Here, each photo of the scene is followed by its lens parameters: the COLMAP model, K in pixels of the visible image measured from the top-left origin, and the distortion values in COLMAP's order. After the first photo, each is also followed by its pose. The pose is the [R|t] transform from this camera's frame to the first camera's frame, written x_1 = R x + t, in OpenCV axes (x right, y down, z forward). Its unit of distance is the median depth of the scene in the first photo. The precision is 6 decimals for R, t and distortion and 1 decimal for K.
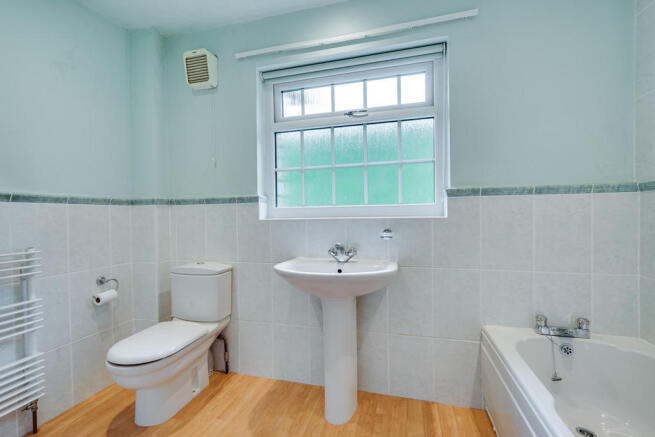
lens RADIAL K [[296.0, 0, 325.6], [0, 296.0, 216.1], [0, 0, 1]] dist [-0.001962, 0.000036]
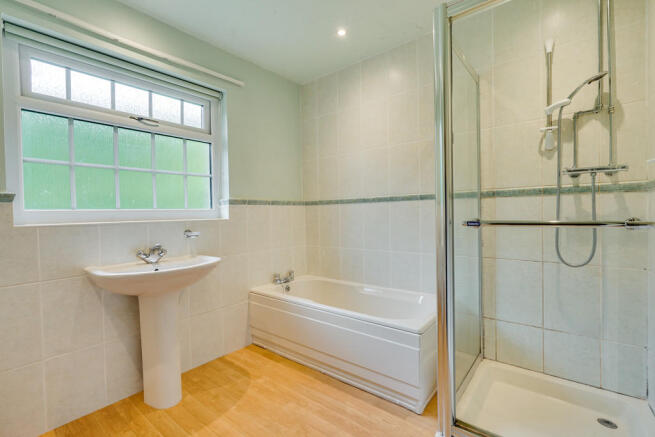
lens RADIAL K [[296.0, 0, 328.6], [0, 296.0, 218.0], [0, 0, 1]] dist [-0.001962, 0.000036]
pose [[0.397785, -0.005126, 0.917464, -0.654347], [0.025388, 0.999663, -0.005421, 0.017266], [-0.917127, 0.025449, 0.397782, 0.005459]]
